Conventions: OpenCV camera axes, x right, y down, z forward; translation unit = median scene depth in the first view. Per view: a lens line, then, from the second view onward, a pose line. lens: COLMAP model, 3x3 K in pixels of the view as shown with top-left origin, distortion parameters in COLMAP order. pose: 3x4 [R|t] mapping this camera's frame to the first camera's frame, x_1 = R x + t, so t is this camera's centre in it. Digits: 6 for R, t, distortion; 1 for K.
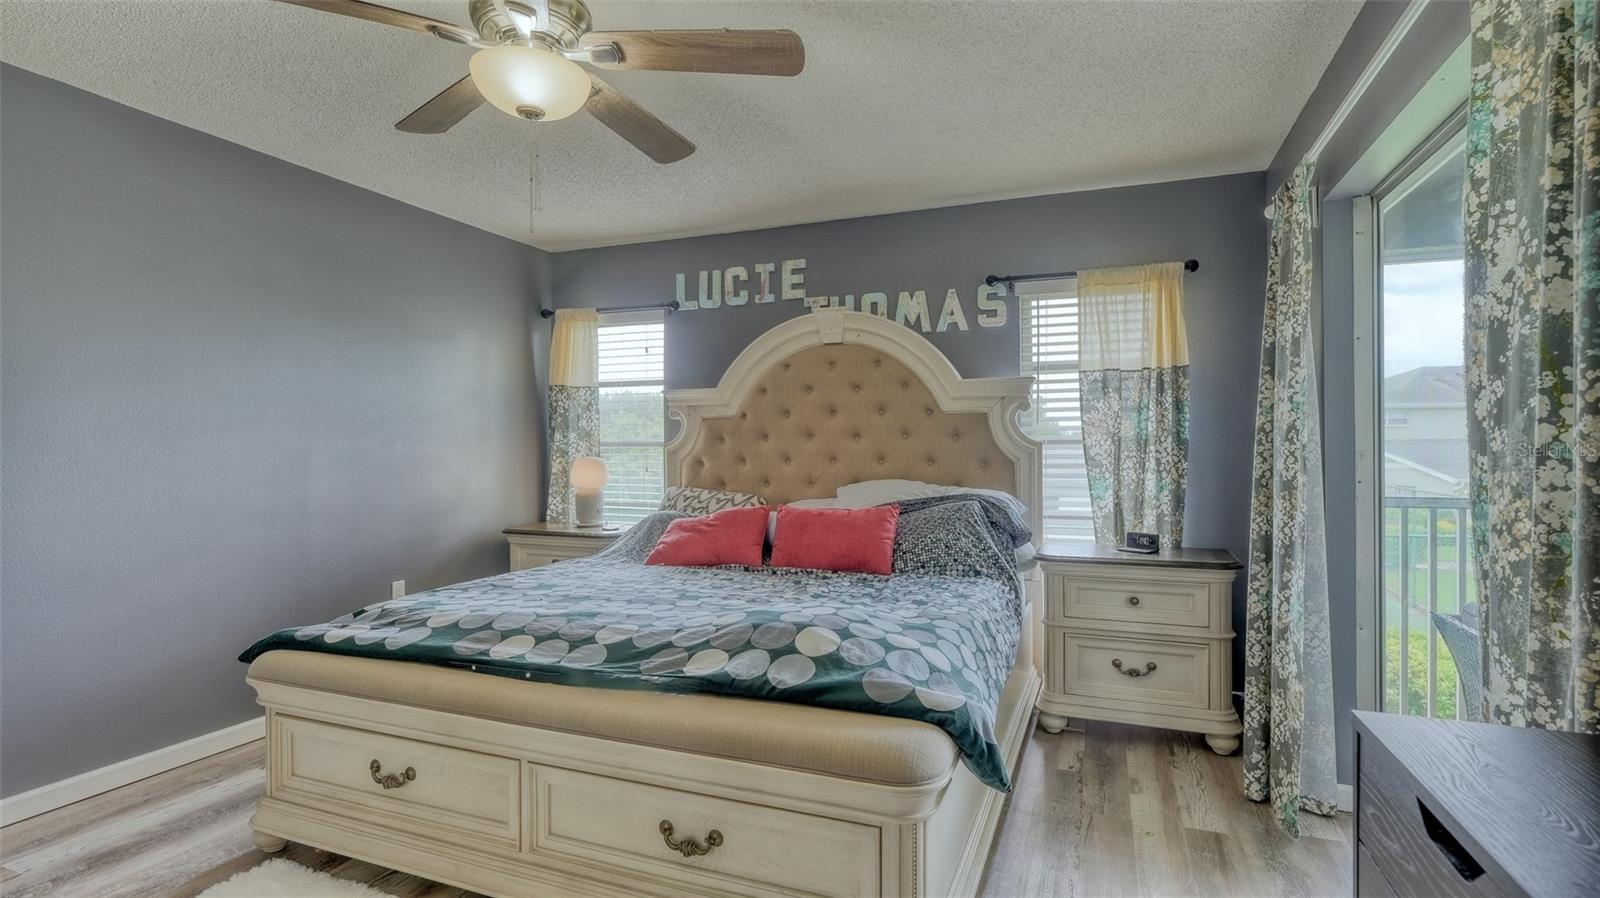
lens RADIAL K [[794.4, 0, 786.1], [0, 794.4, 454.9], [0, 0, 1]] dist [-0.007191, -0.000947]
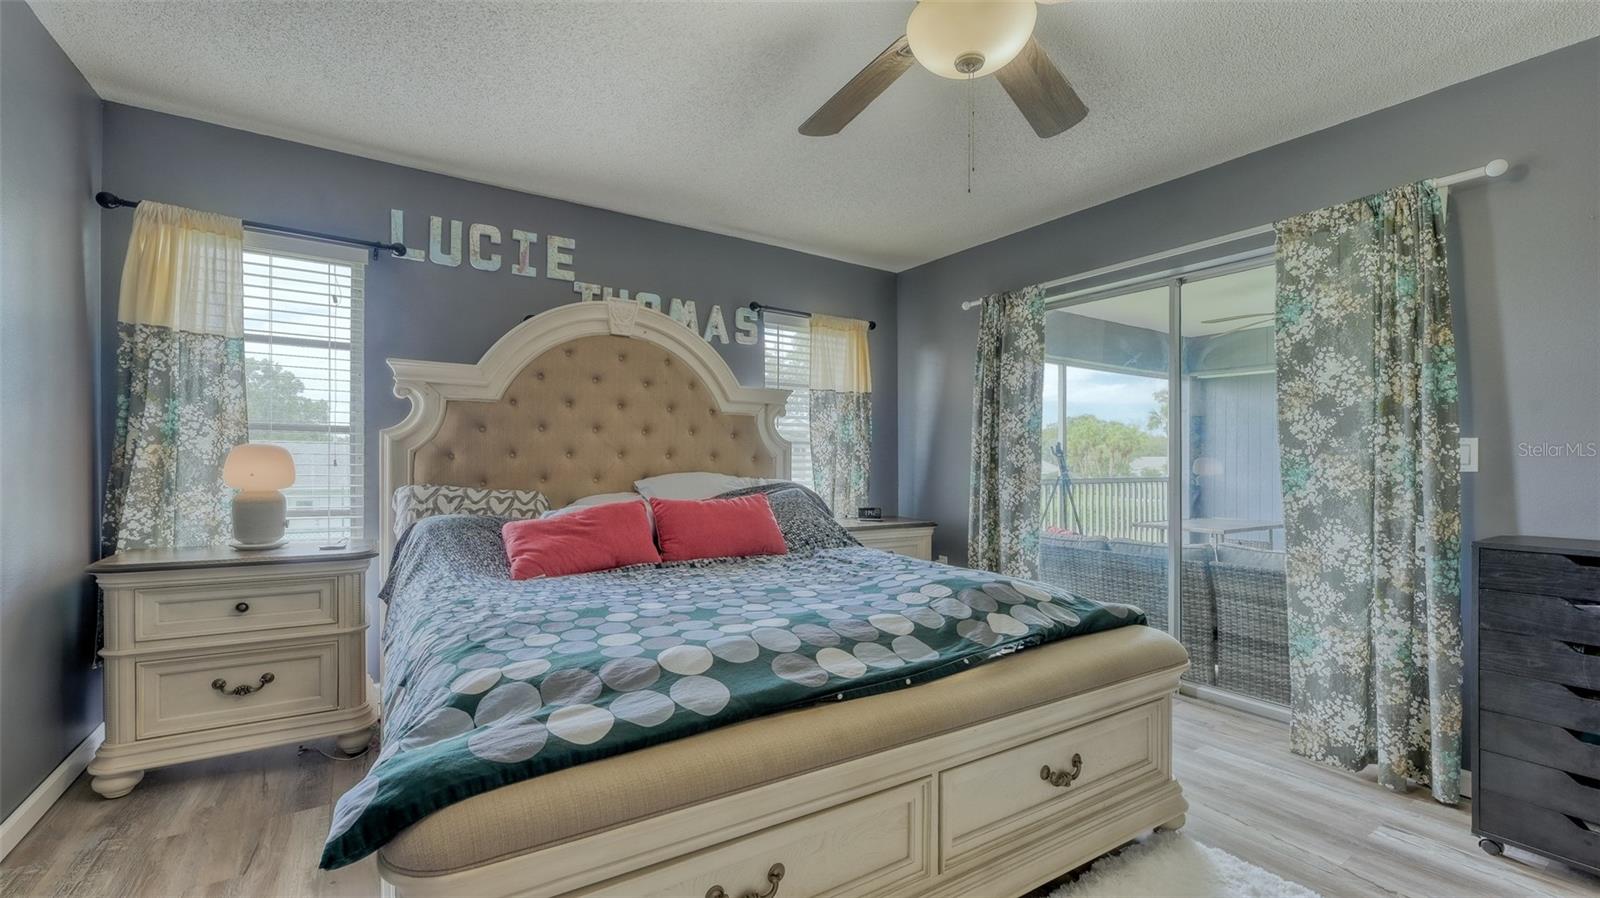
lens RADIAL K [[689.1, 0, 795.5], [0, 689.1, 458.0], [0, 0, 1]] dist [0.000578, -0.001517]
pose [[0.558076, 0.014204, 0.829669, -0.503865], [-0.008118, 0.999899, -0.011657, 0.018742], [-0.829750, -0.000230, 0.558135, 0.327315]]
